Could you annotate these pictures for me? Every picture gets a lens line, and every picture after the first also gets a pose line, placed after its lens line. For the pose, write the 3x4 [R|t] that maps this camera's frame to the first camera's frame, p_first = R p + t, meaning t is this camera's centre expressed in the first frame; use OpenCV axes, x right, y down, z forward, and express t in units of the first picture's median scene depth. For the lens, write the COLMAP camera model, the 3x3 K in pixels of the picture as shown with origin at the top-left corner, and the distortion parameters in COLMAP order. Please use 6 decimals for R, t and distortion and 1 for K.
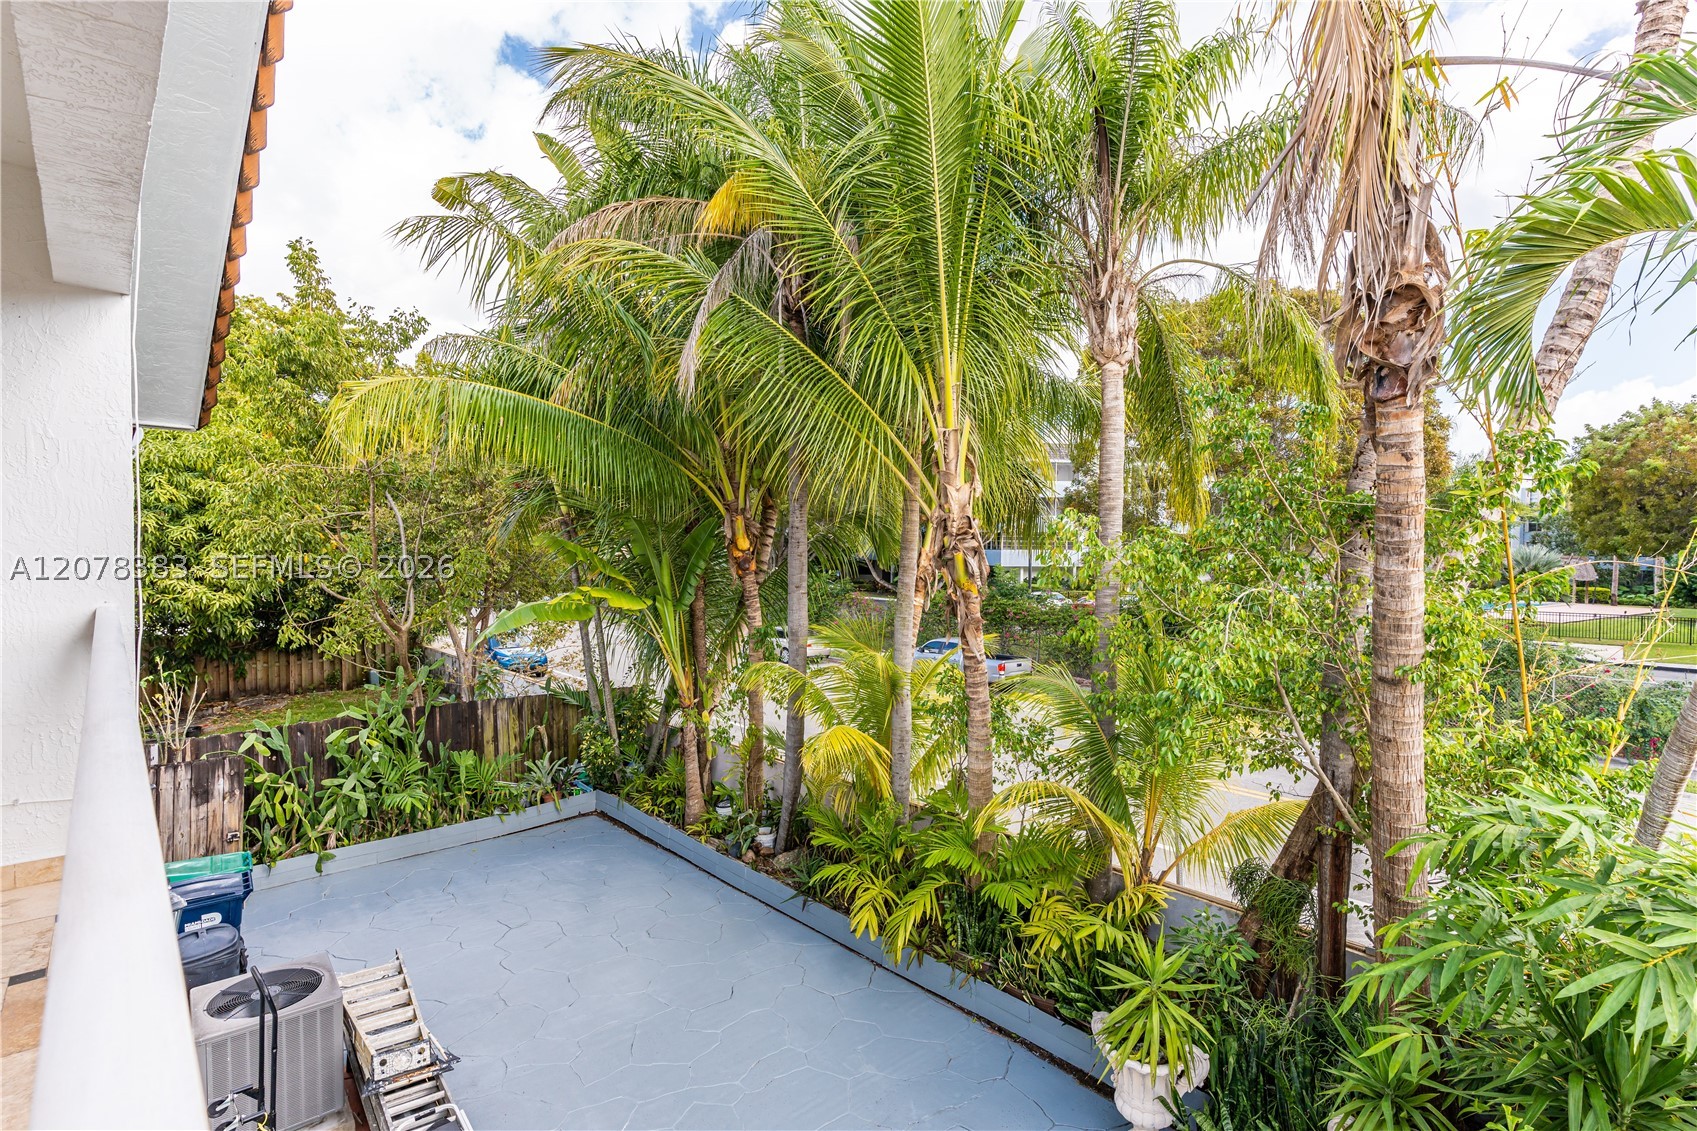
lens RADIAL K [[806.9, 0, 896.7], [0, 806.9, 573.0], [0, 0, 1]] dist [0.005845, -0.000986]
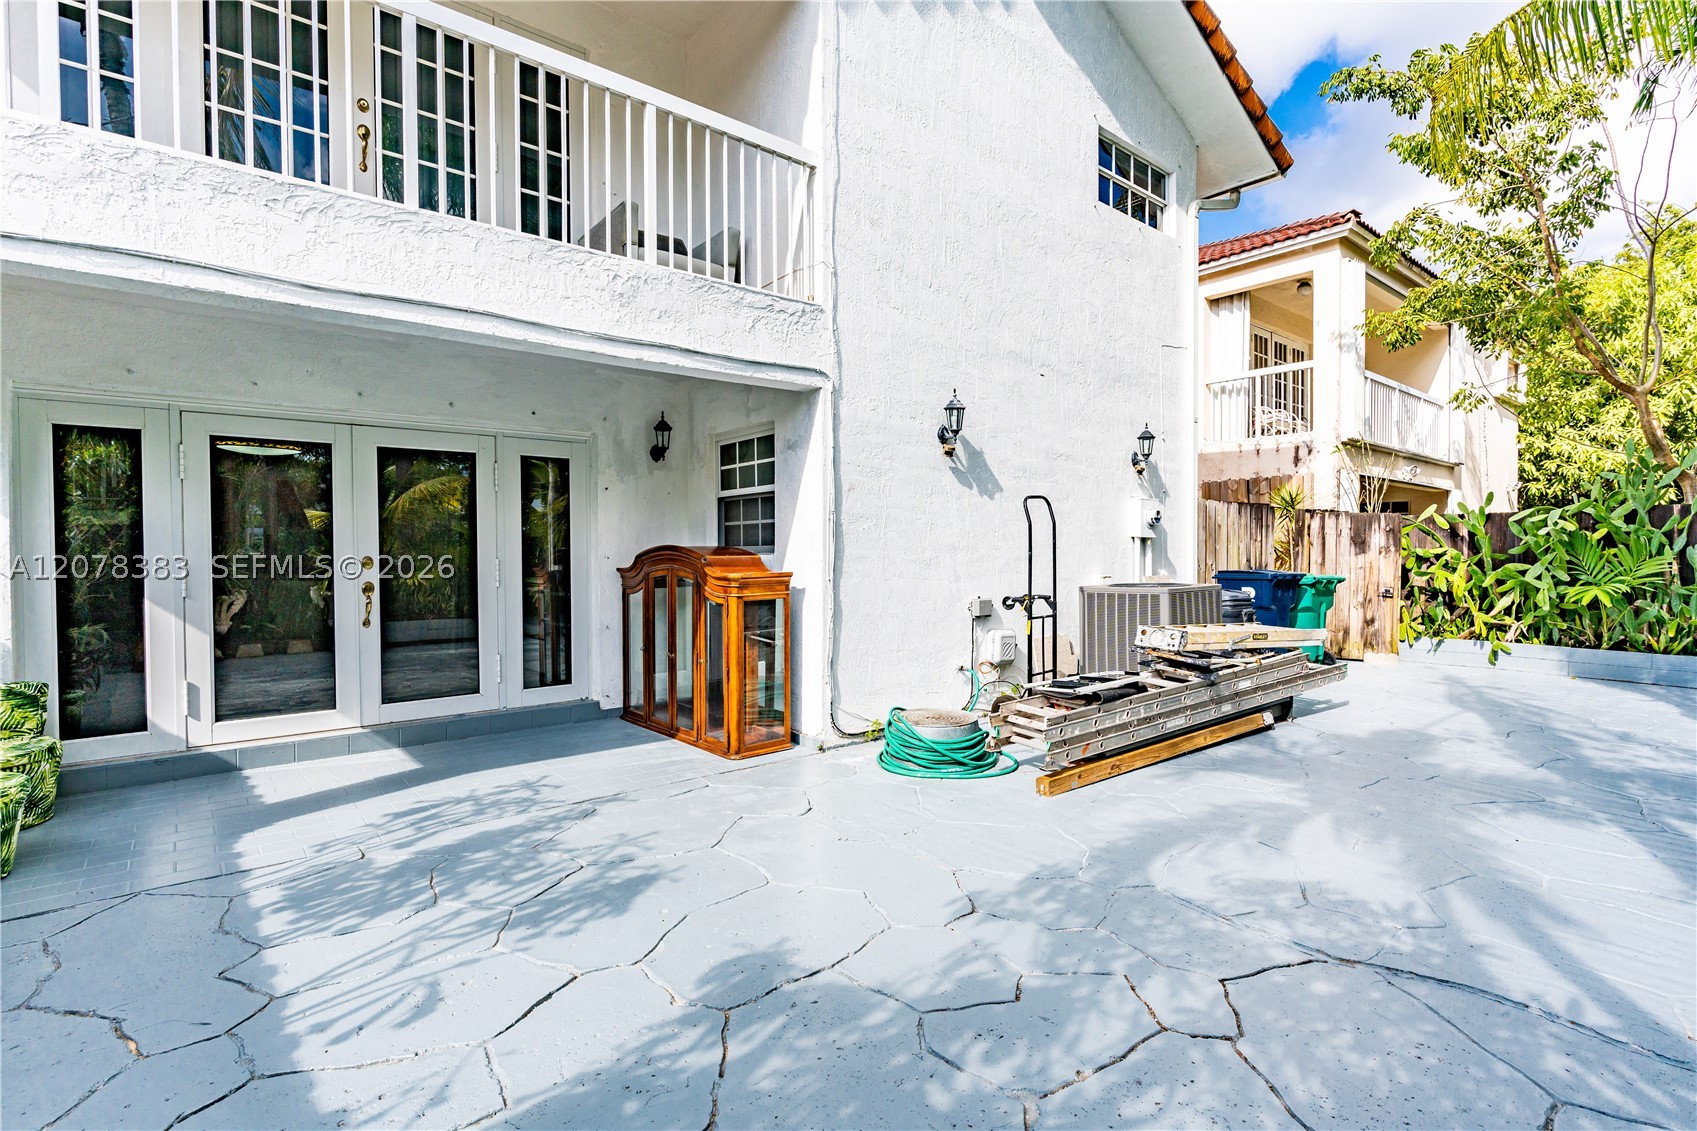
lens RADIAL K [[806.9, 0, 846.5], [0, 806.9, 566.8], [0, 0, 1]] dist [0.005845, -0.000986]
pose [[-0.073852, 0.009945, -0.997220, 0.217785], [-0.021181, 0.999709, 0.011539, 0.268409], [0.997044, 0.021974, -0.073620, 0.360980]]
